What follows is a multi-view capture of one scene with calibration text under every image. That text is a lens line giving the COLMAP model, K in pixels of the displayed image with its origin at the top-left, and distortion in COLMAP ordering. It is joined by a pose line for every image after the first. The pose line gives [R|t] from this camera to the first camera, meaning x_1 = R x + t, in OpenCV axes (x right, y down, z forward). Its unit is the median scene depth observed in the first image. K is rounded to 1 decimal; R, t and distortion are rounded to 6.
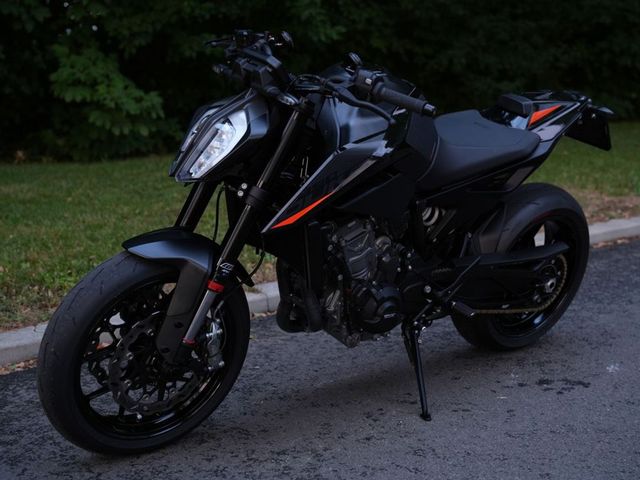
lens RADIAL K [[1002.9, 0, 321.7], [0, 1002.9, 241.7], [0, 0, 1]] dist [-0.071043, 0.835780]
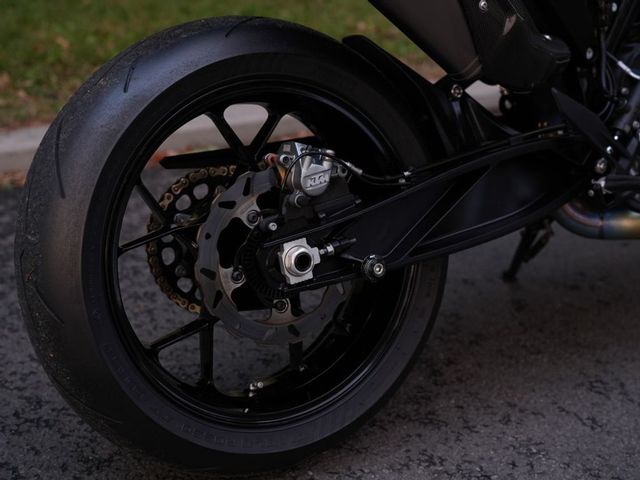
lens RADIAL K [[1002.9, 0, 321.7], [0, 1002.9, 241.7], [0, 0, 1]] dist [-0.071043, 0.835780]
pose [[0.986969, 0.098914, -0.126918, -0.002577], [-0.070958, 0.975459, 0.208432, 0.002947], [0.144420, -0.196710, 0.969767, 0.357549]]
